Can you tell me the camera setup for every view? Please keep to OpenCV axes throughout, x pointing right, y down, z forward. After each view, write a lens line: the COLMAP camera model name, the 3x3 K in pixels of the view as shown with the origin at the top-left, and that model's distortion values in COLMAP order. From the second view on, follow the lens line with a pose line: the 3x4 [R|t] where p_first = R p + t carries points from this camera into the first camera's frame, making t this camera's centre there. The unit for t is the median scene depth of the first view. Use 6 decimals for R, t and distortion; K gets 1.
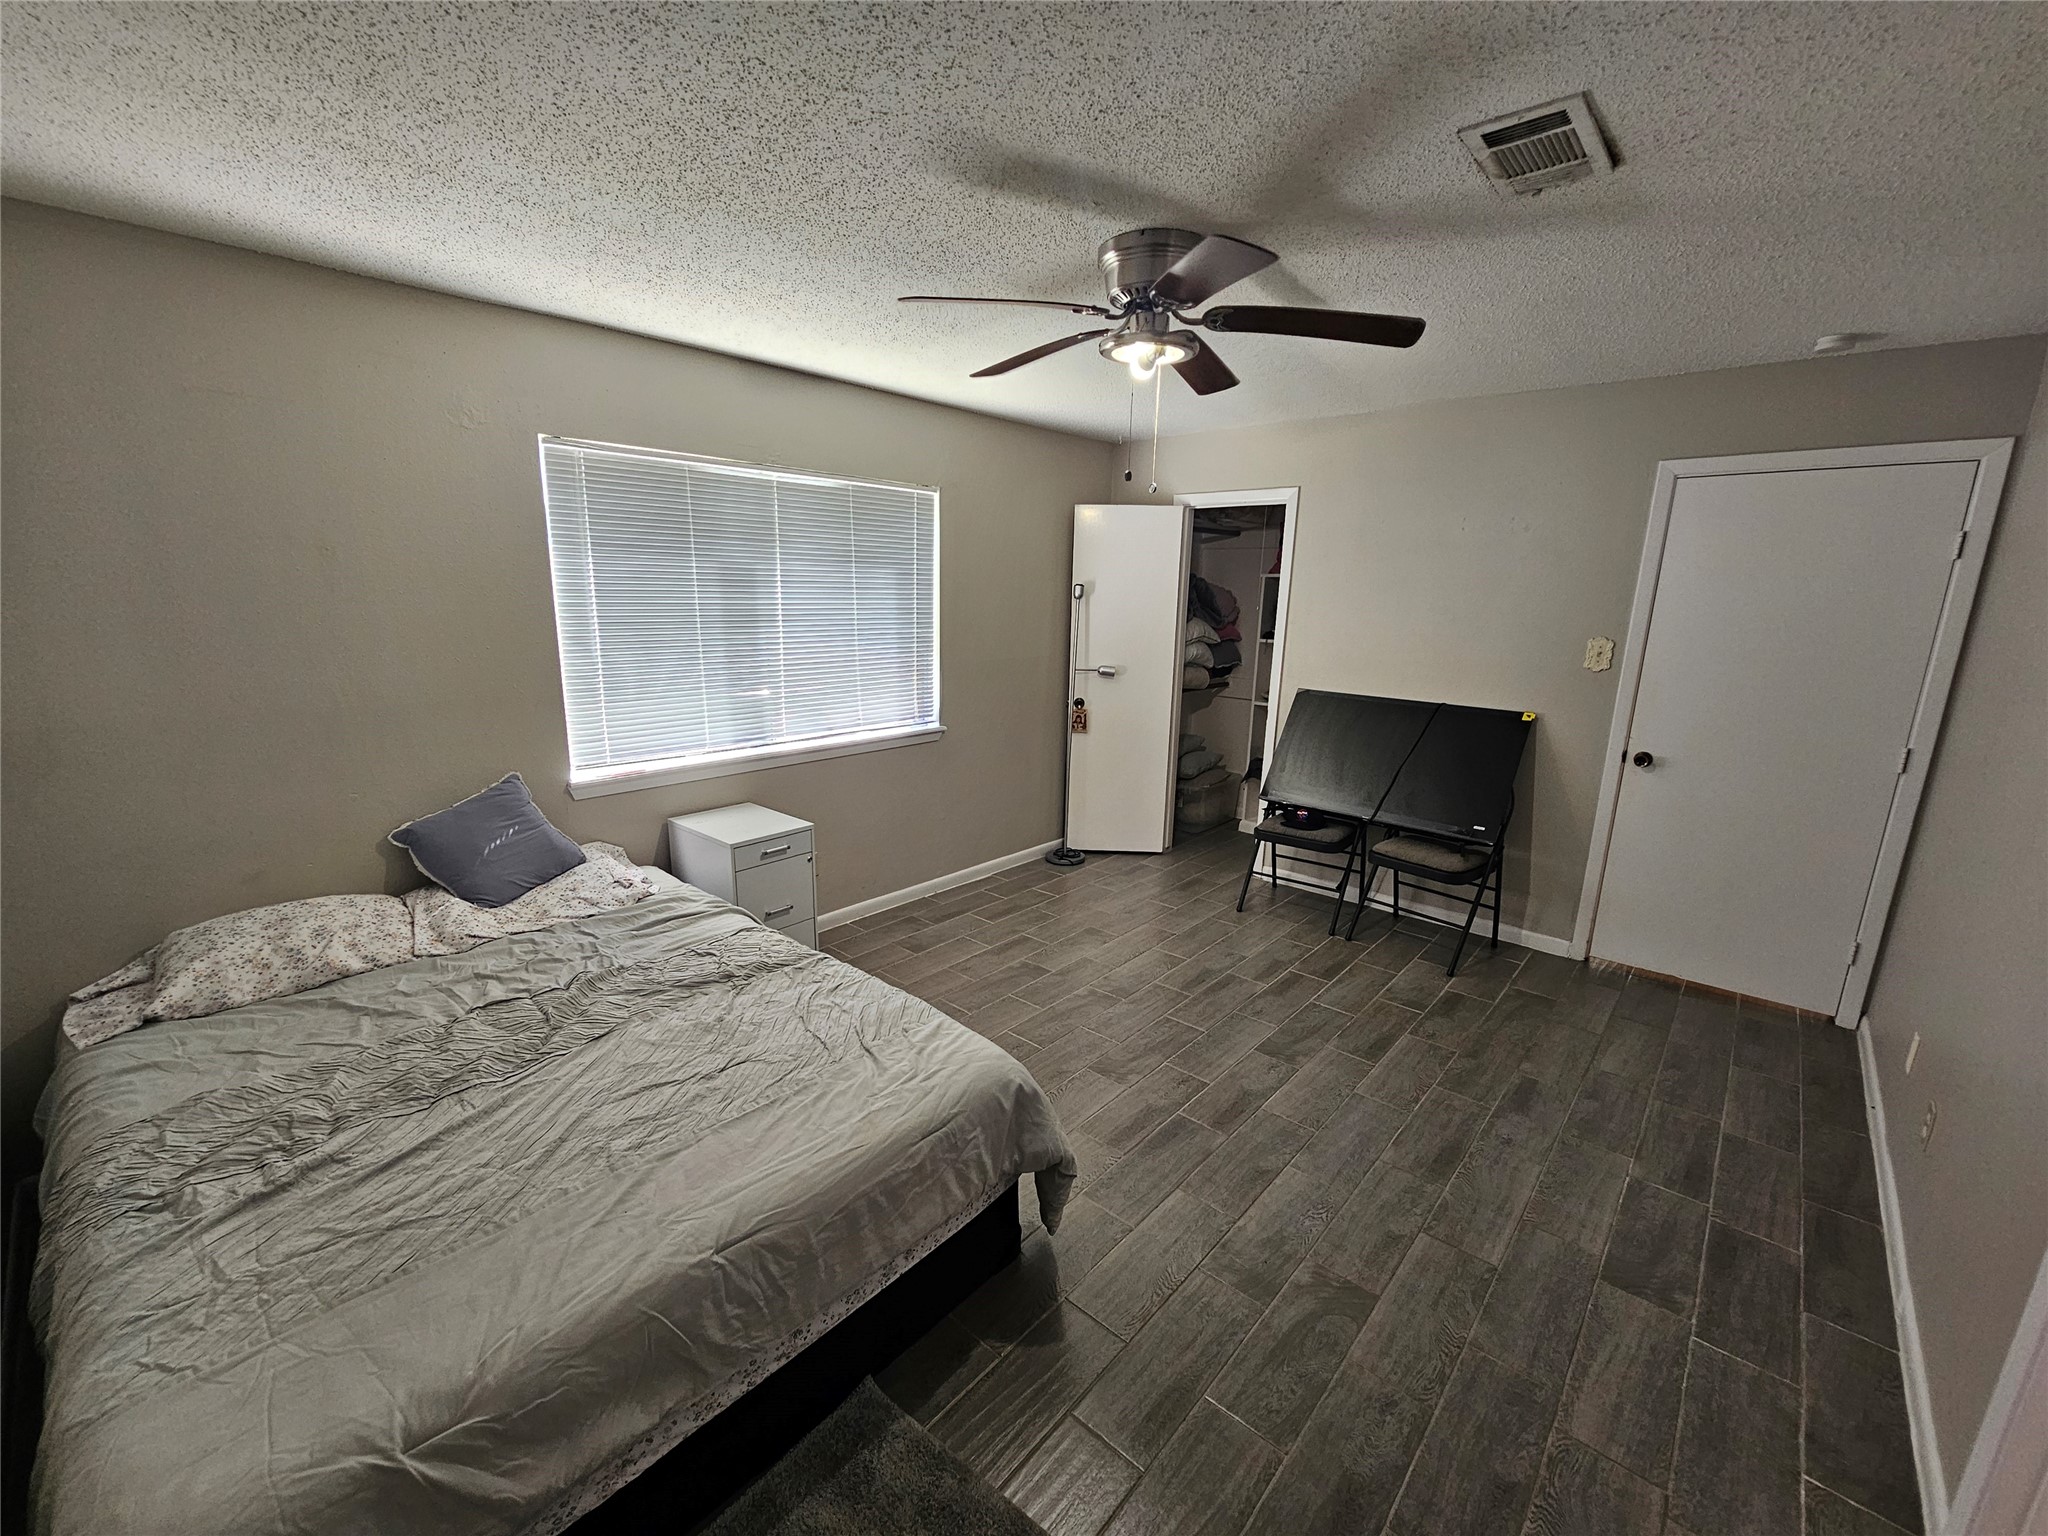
lens RADIAL K [[836.0, 0, 1018.3], [0, 836.0, 779.7], [0, 0, 1]] dist [-0.003281, 0.002019]
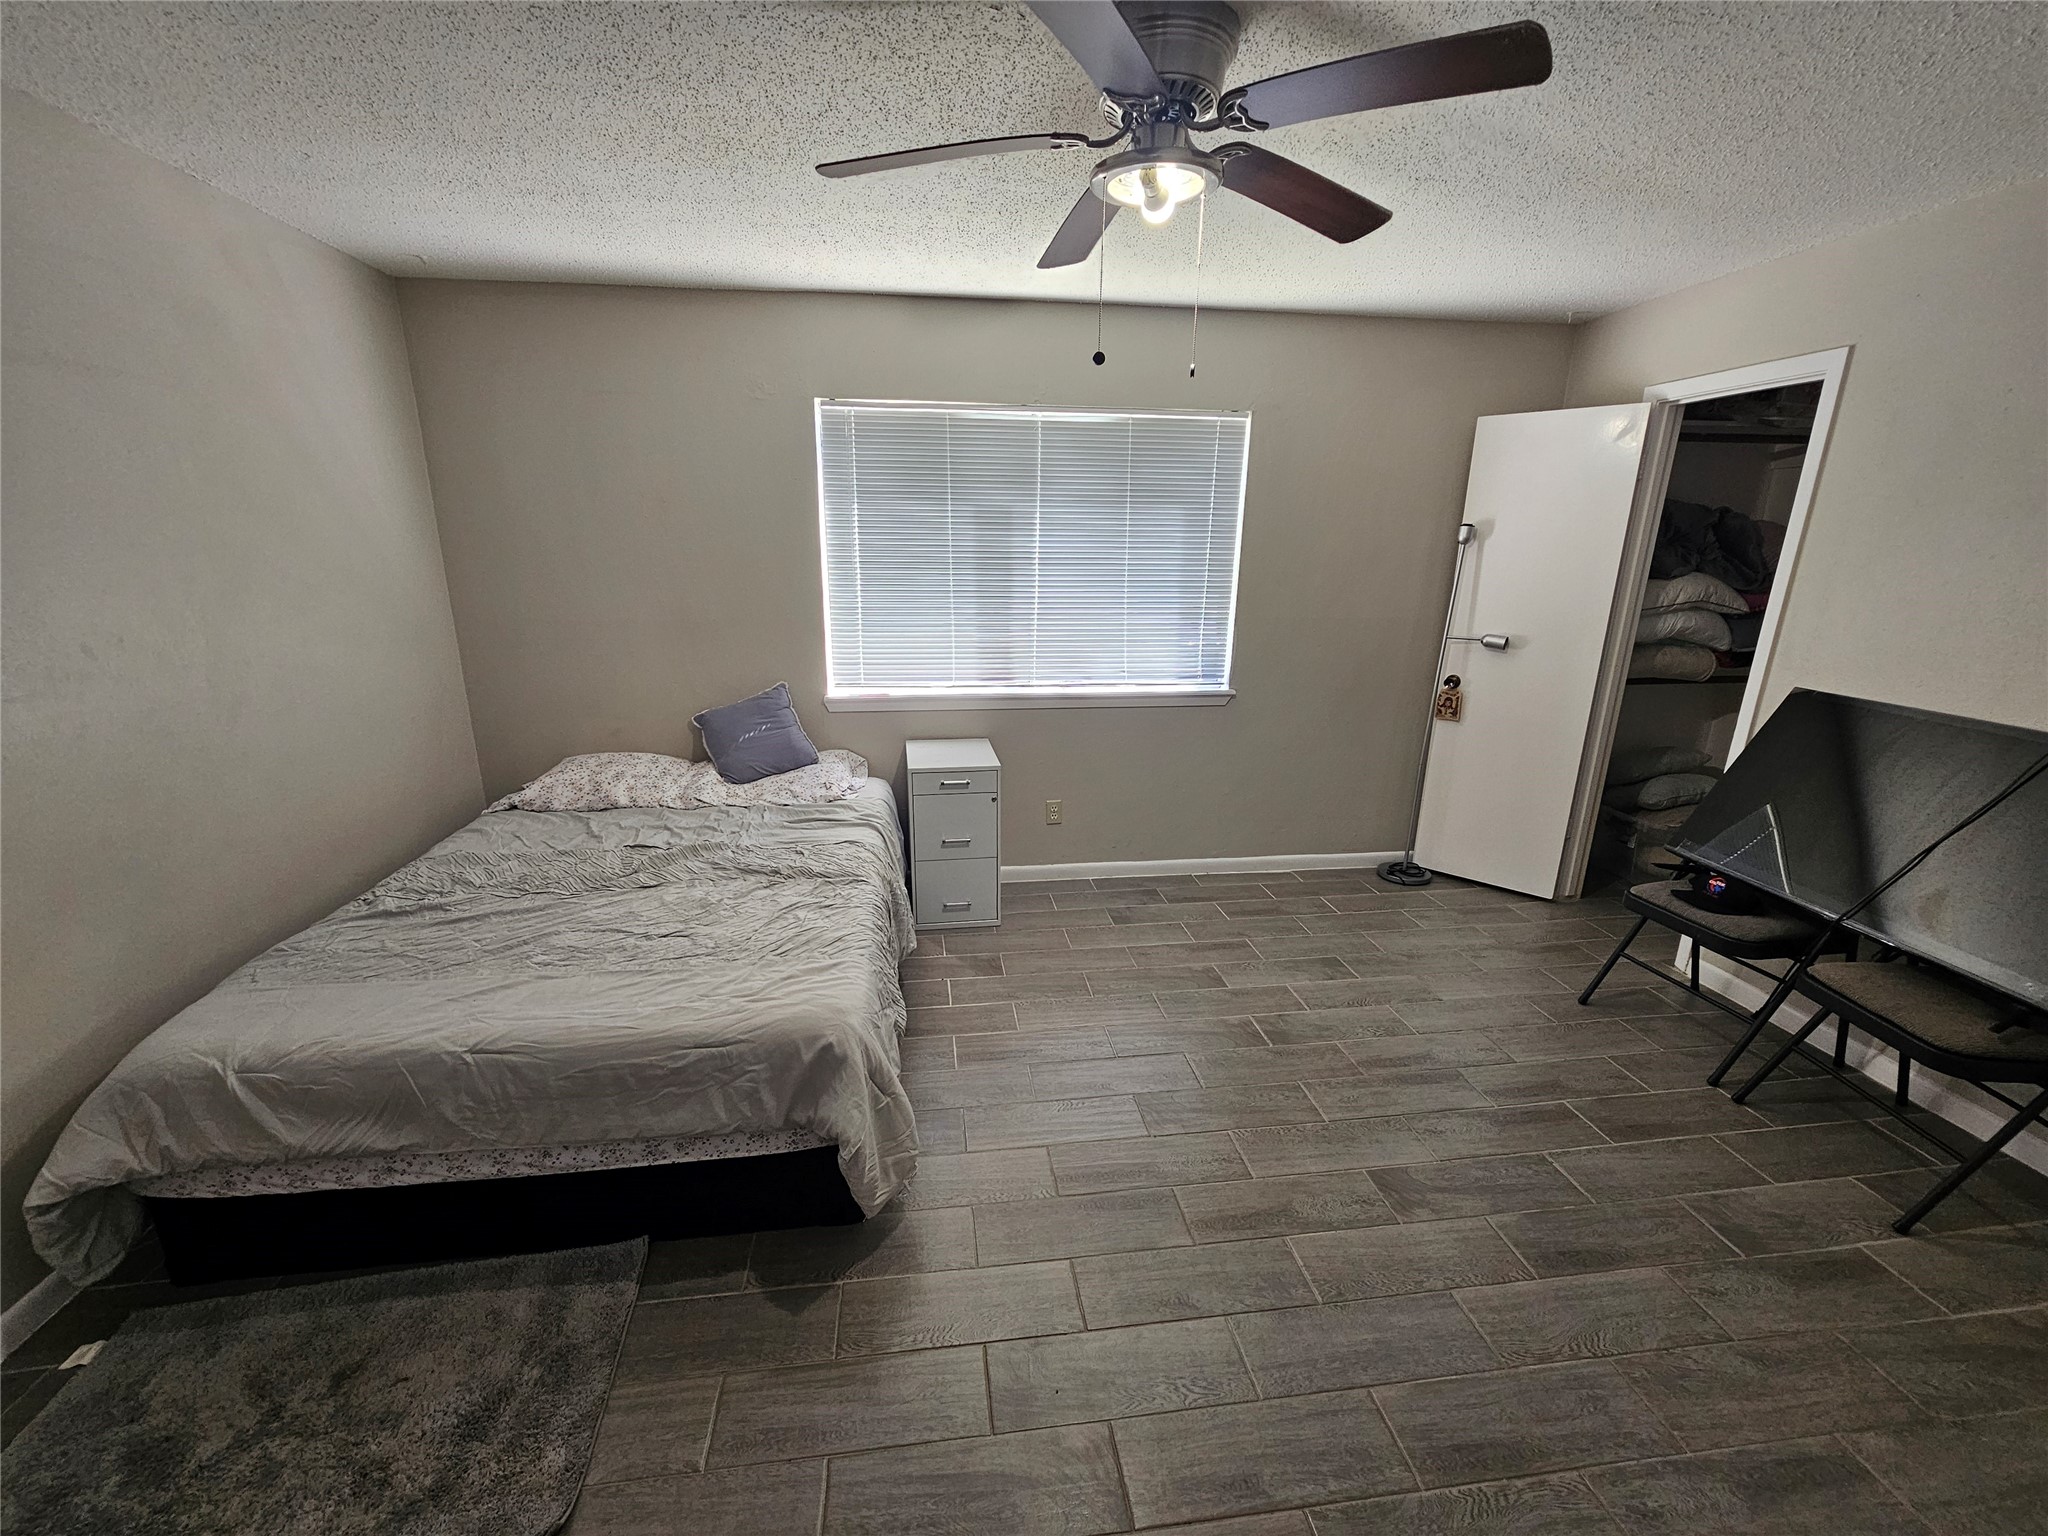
lens RADIAL K [[836.0, 0, 1022.3], [0, 836.0, 782.4], [0, 0, 1]] dist [-0.003281, 0.002019]
pose [[0.760098, 0.168211, -0.627659, 0.440306], [-0.141414, 0.985584, 0.092882, -0.025800], [0.634234, 0.018160, 0.772928, 0.253668]]
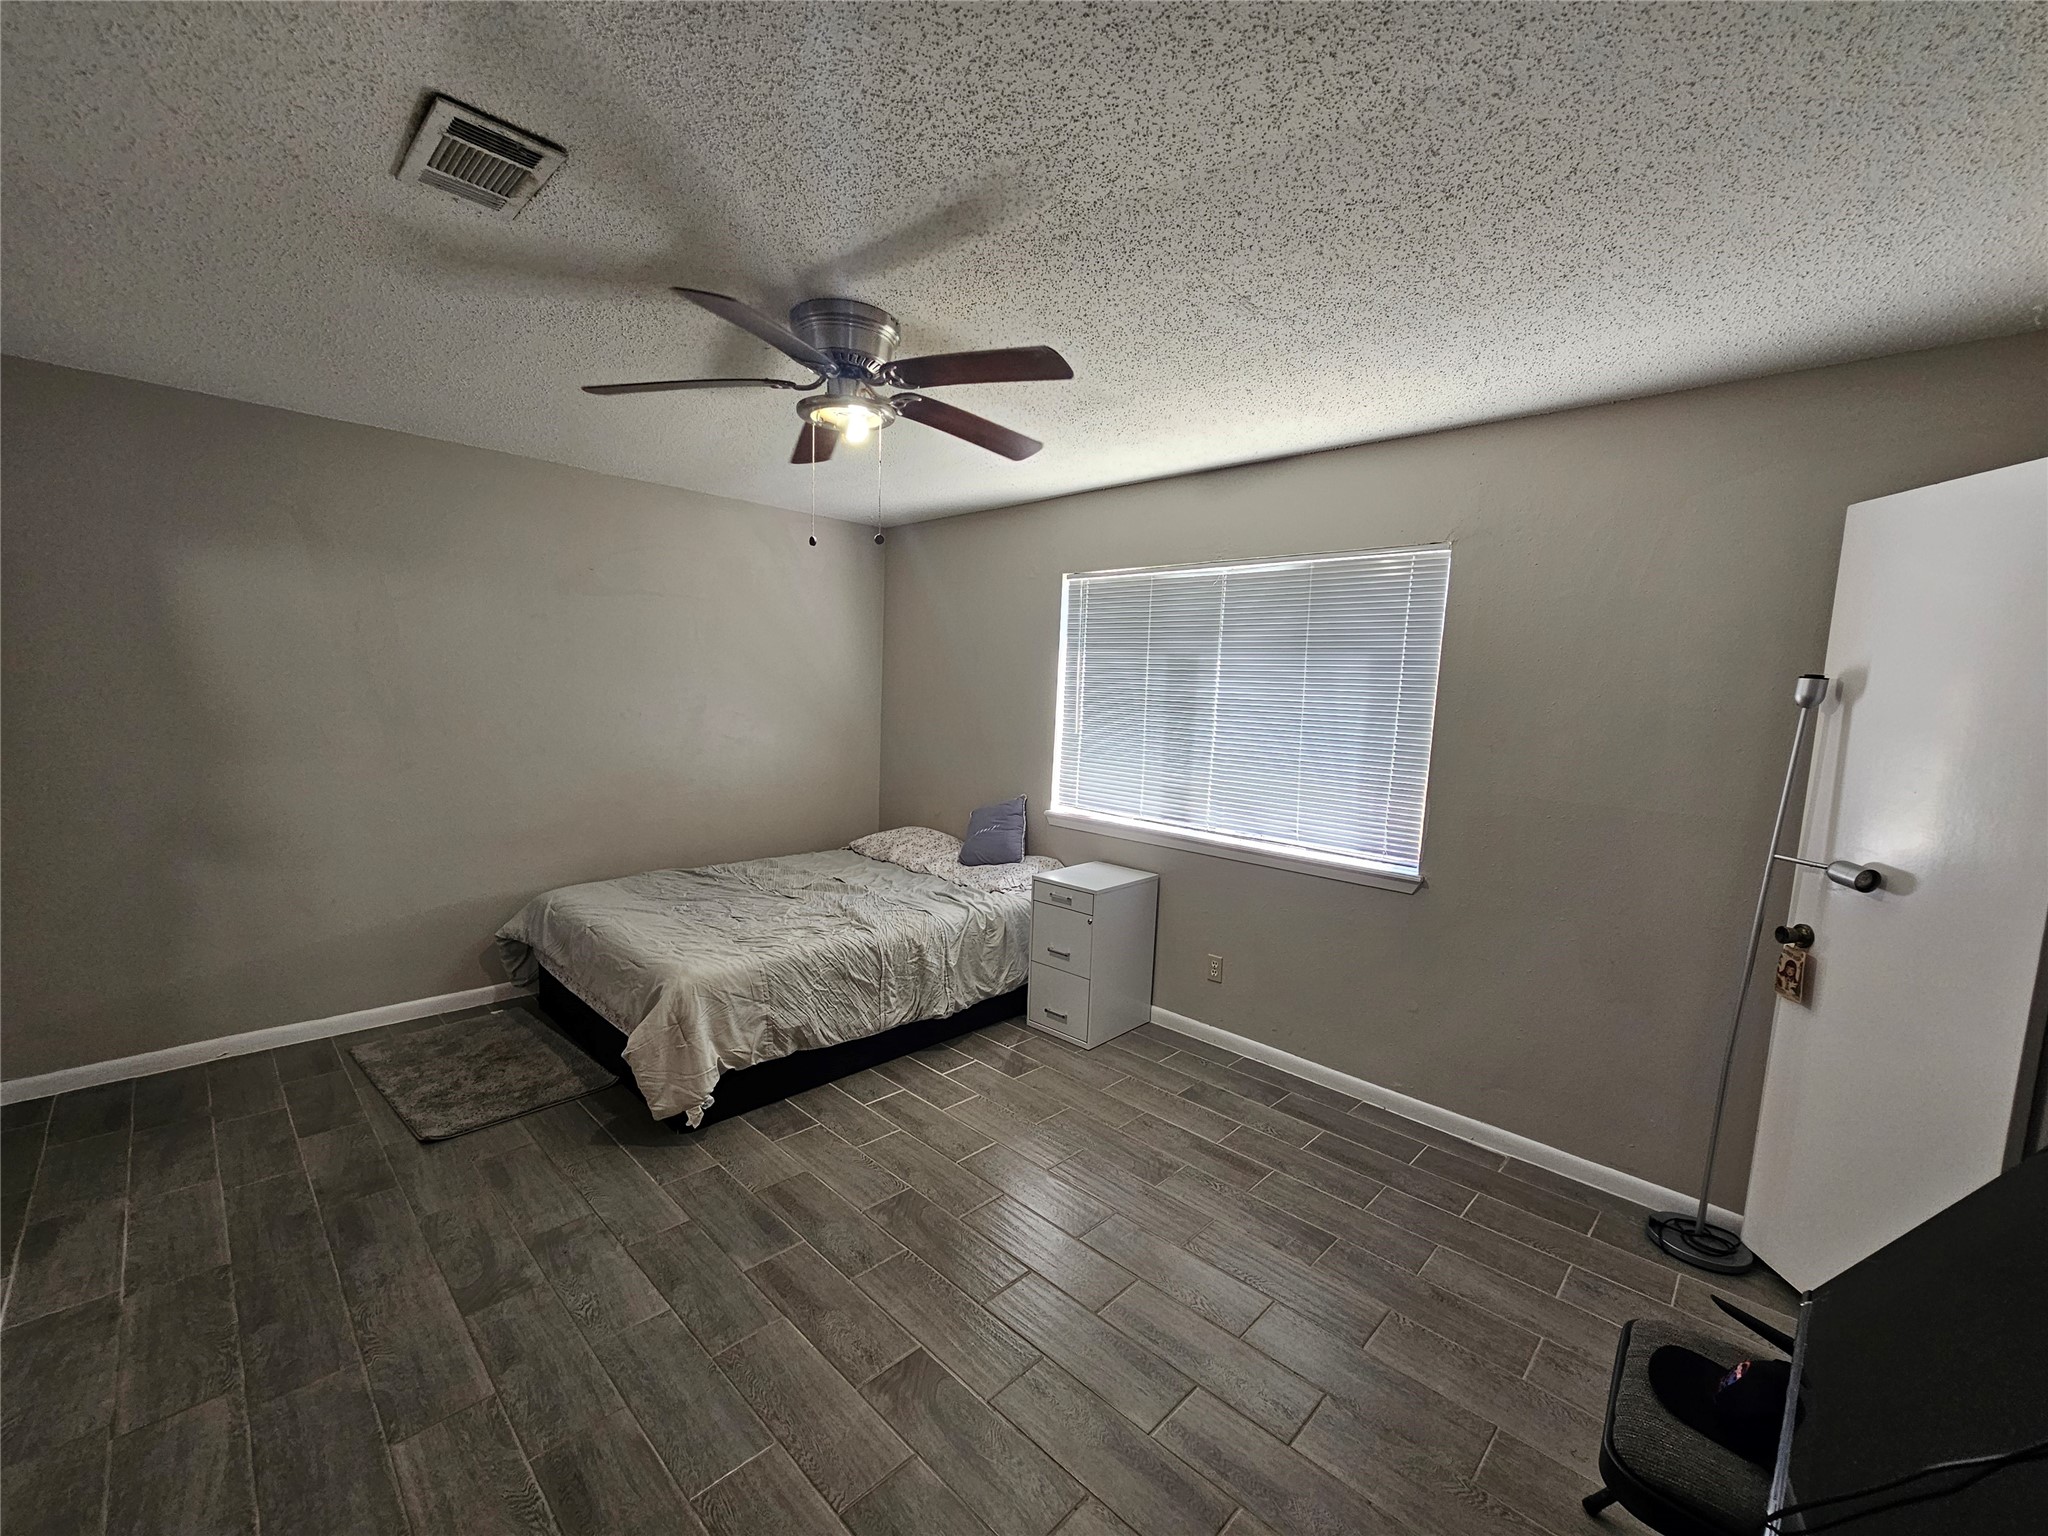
lens RADIAL K [[836.0, 0, 1023.1], [0, 836.0, 781.8], [0, 0, 1]] dist [-0.003281, 0.002019]
pose [[-0.032182, 0.093323, -0.995116, 0.853543], [-0.264723, 0.959278, 0.098524, -0.169610], [0.963787, 0.266601, -0.006167, 0.941812]]
